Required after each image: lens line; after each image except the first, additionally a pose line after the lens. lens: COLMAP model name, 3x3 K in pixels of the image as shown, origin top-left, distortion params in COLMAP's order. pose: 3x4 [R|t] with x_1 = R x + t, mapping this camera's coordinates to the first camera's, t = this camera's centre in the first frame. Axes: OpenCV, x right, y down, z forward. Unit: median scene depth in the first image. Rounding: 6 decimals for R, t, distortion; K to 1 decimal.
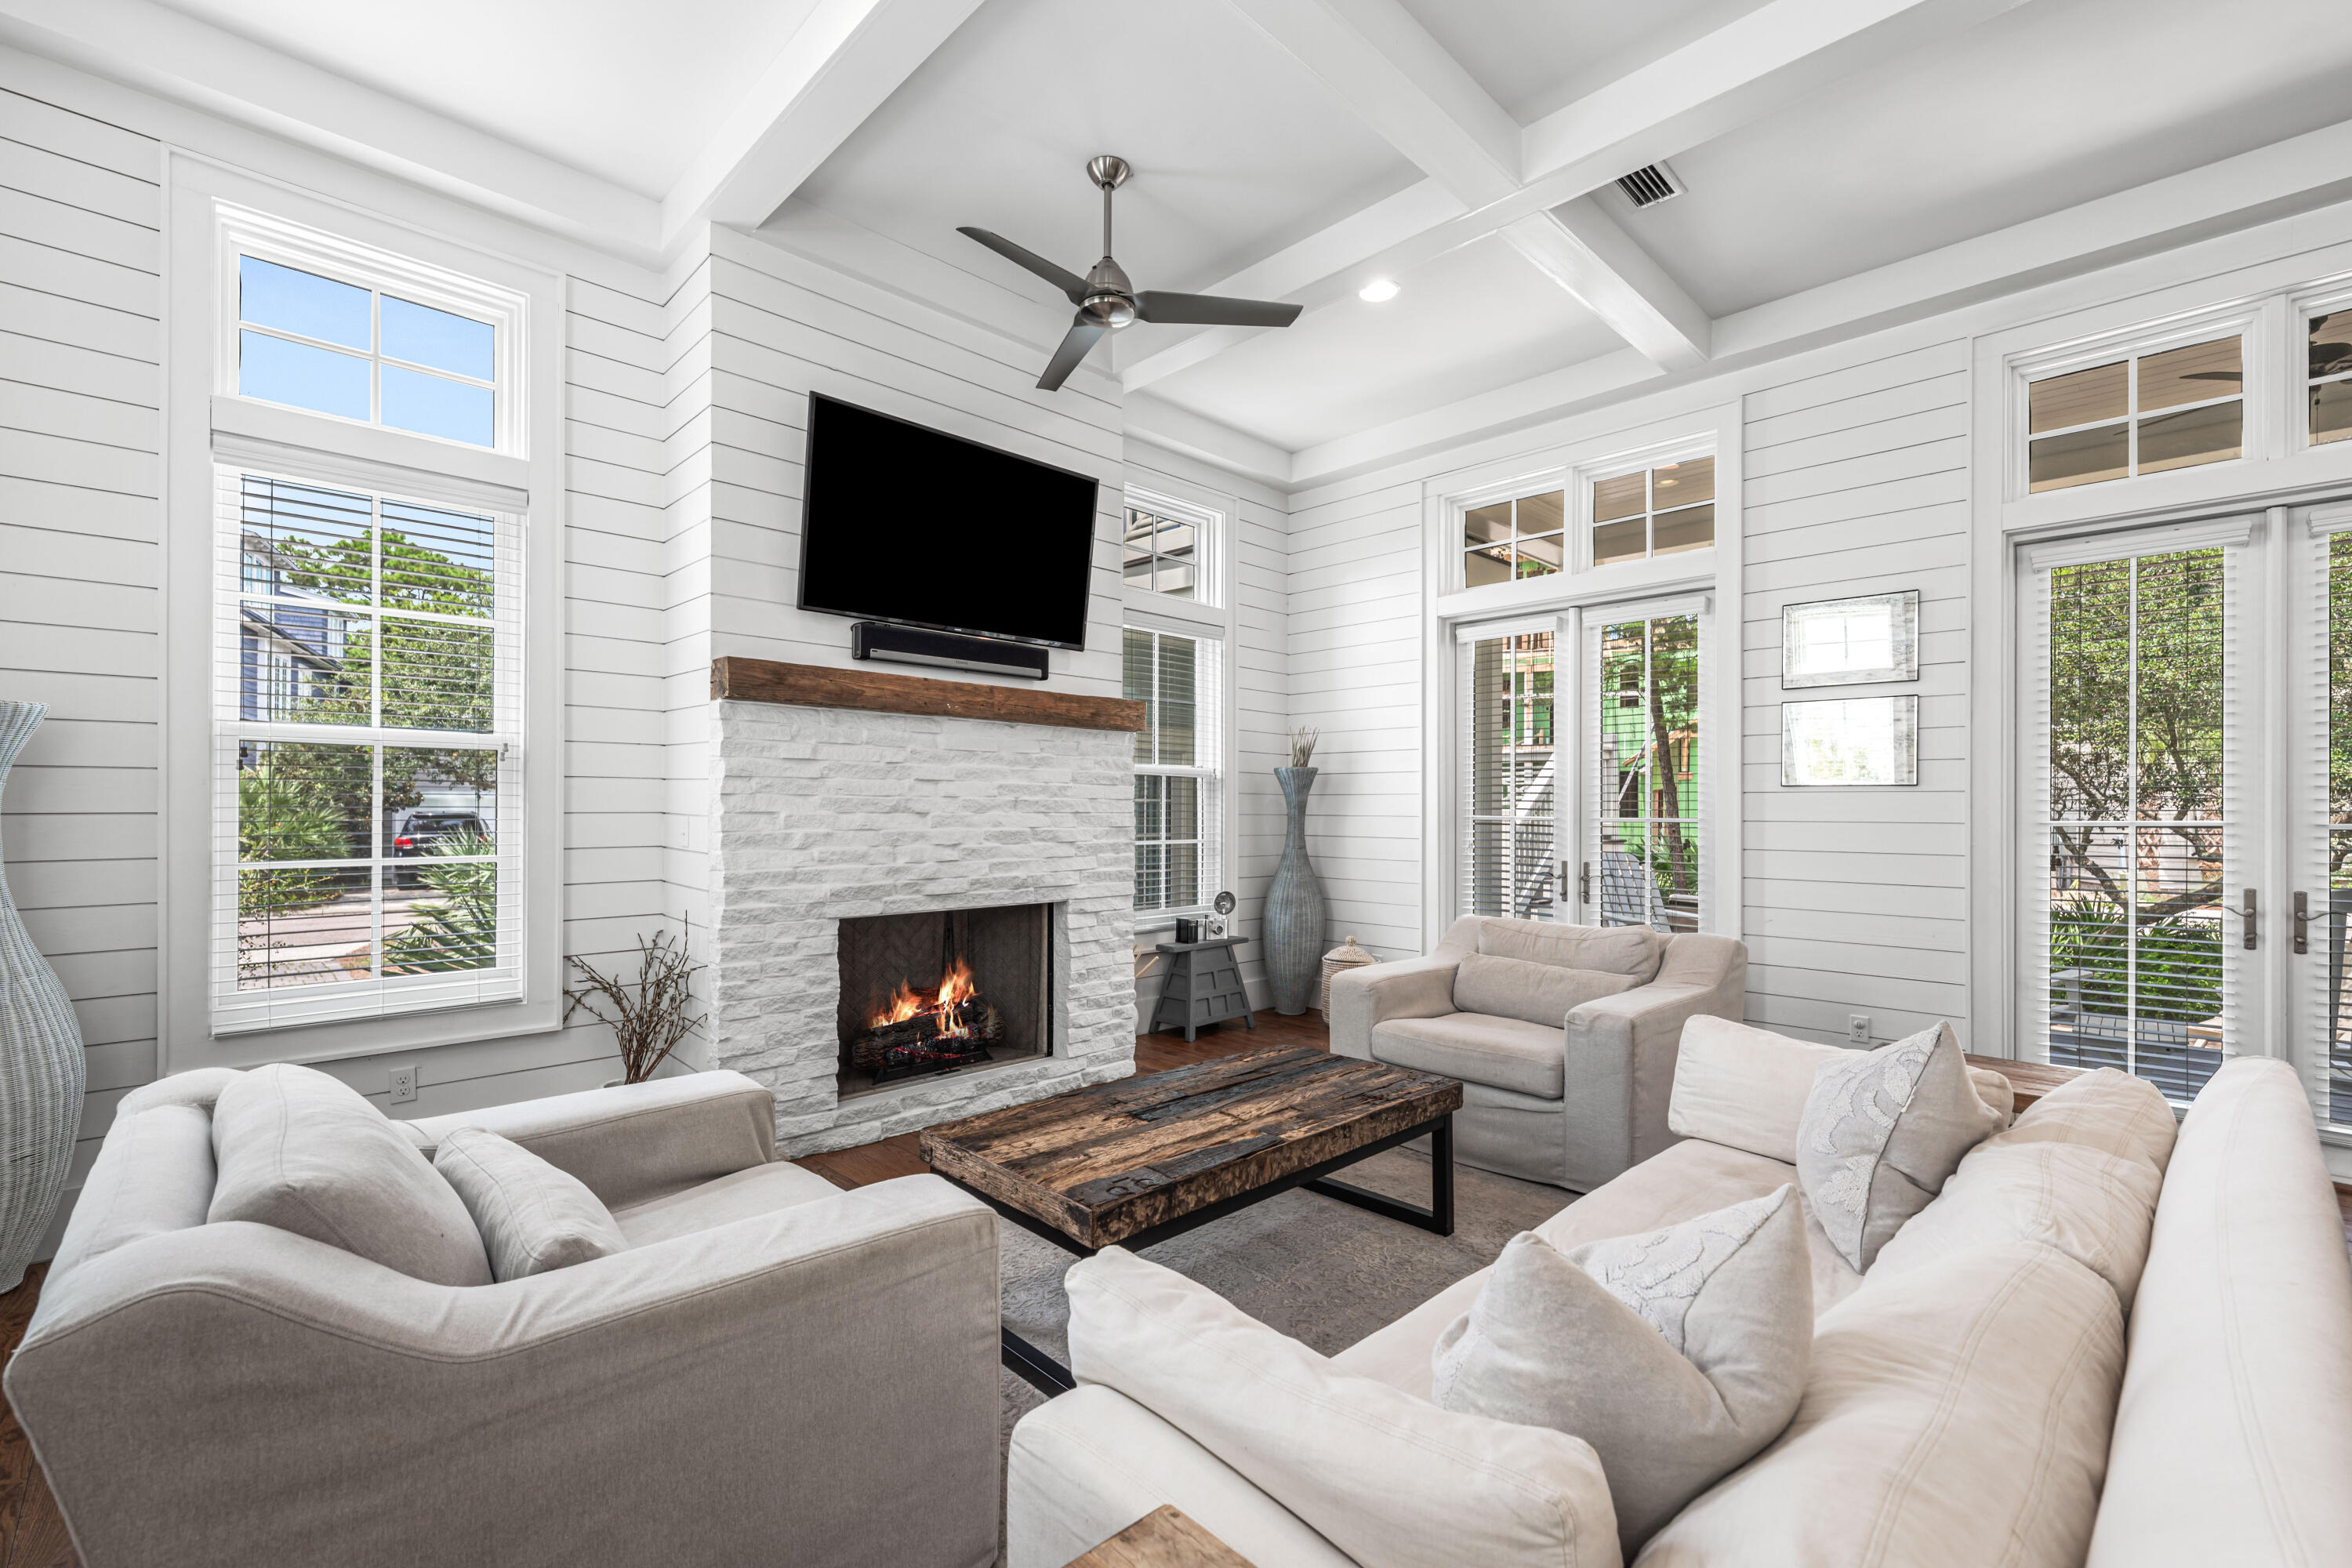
lens RADIAL K [[1021.5, 0, 1167.9], [0, 1021.5, 805.6], [0, 0, 1]] dist [0.003940, 0.000270]
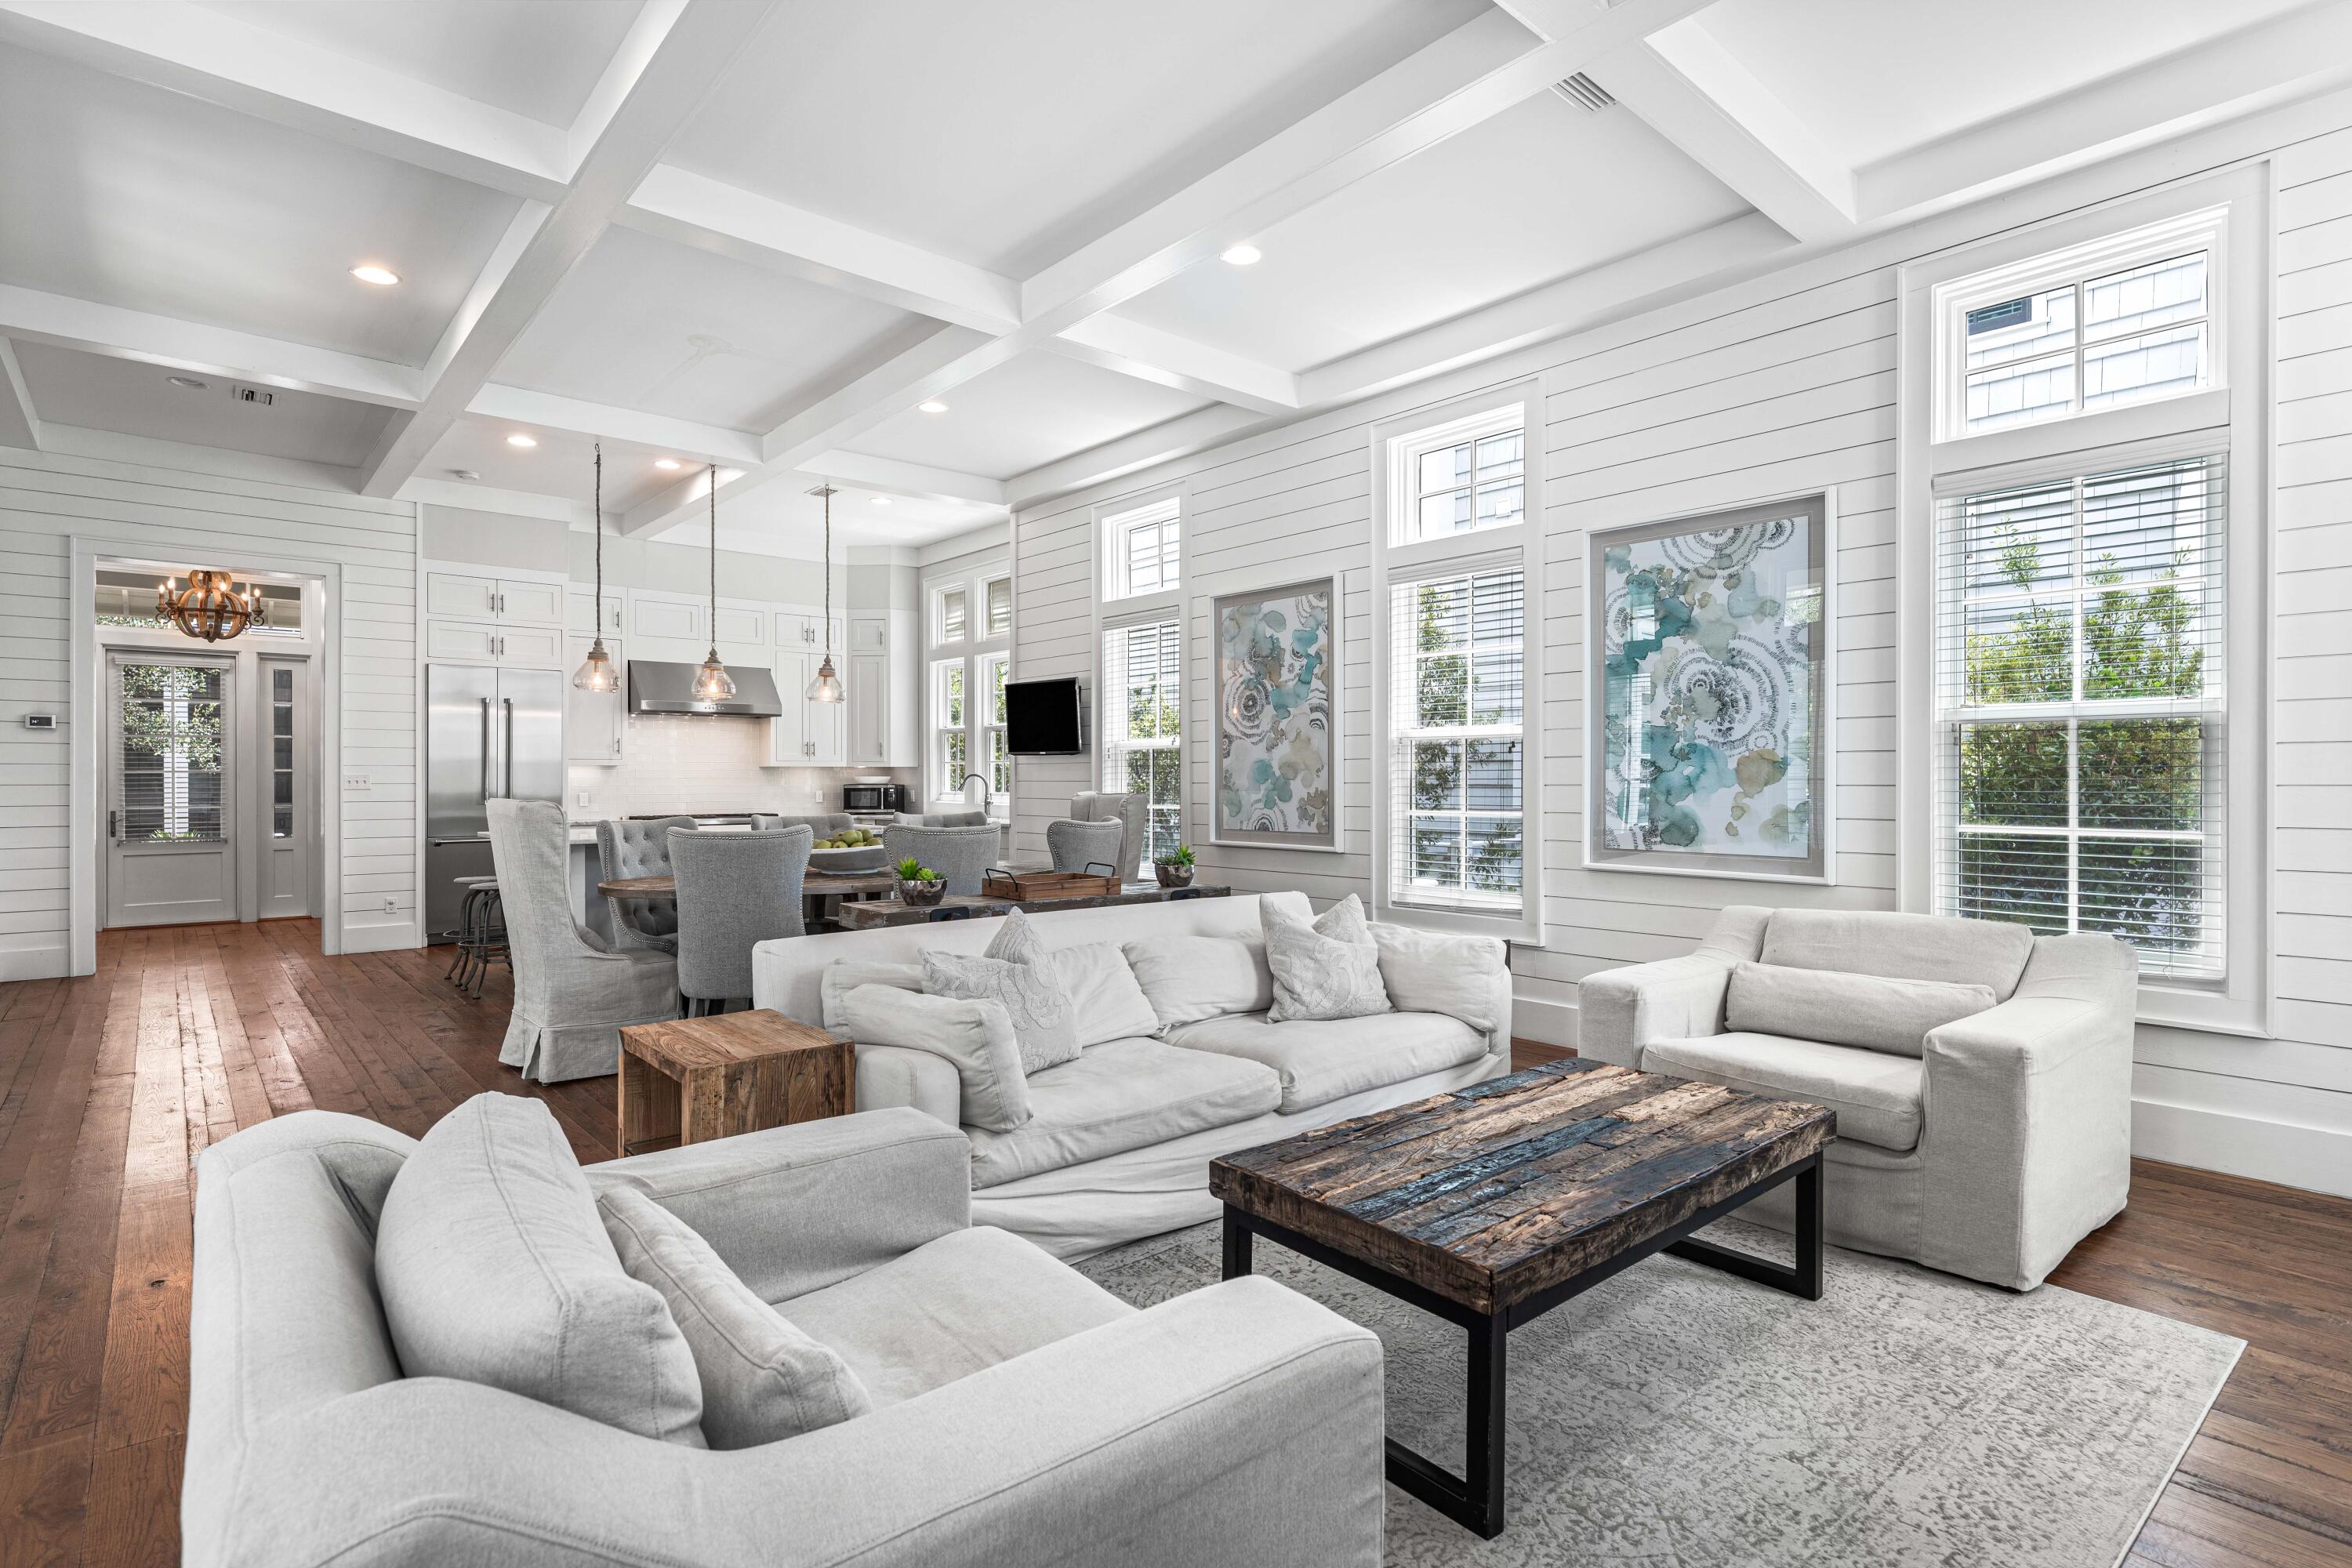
lens RADIAL K [[1146.0, 0, 1176.0], [0, 1146.0, 784.0], [0, 0, 1]] dist [-0.001754, 0.000090]
pose [[-0.998656, -0.003750, 0.051701, 0.199608], [-0.003669, 0.999992, 0.001660, 0.007714], [-0.051706, 0.001468, -0.998661, 1.310329]]
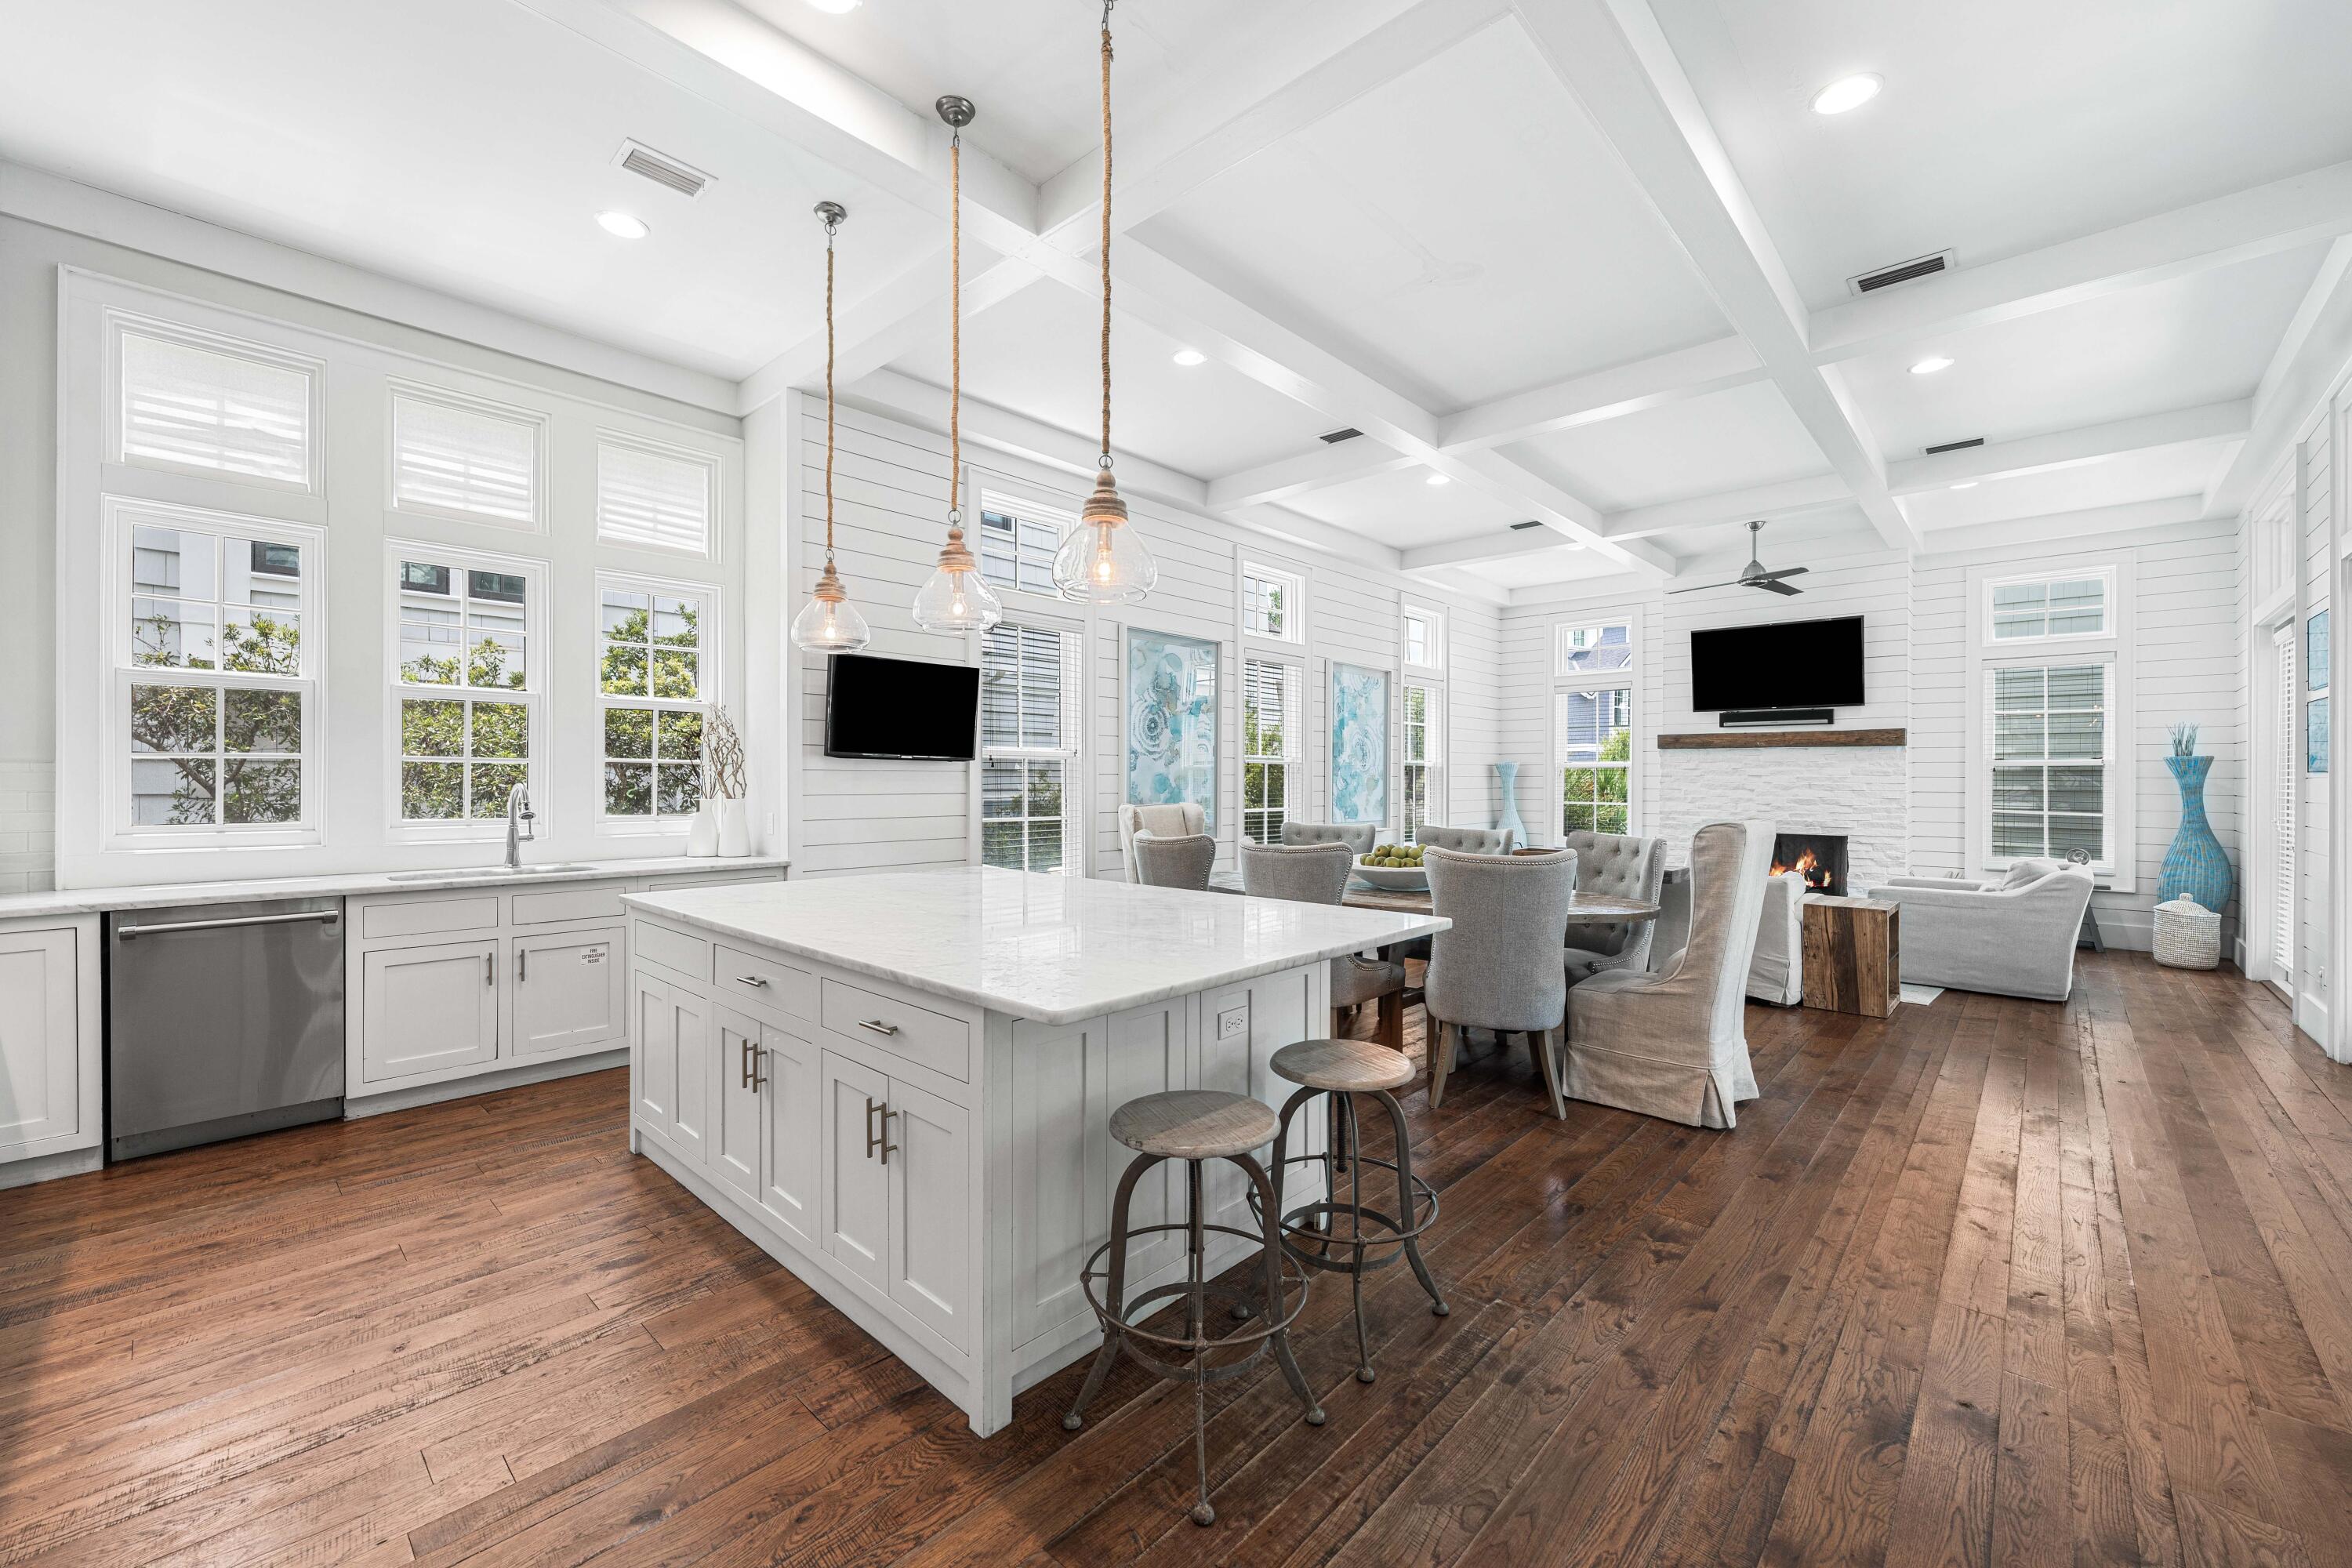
lens RADIAL K [[939.8, 0, 1176.0], [0, 939.8, 784.0], [0, 0, 1]] dist [-0.000135, -0.000142]
pose [[0.048626, 0.001444, -0.998816, 1.804596], [0.000055, 0.999999, 0.001448, -0.009118], [0.998817, -0.000125, 0.048626, -0.407754]]
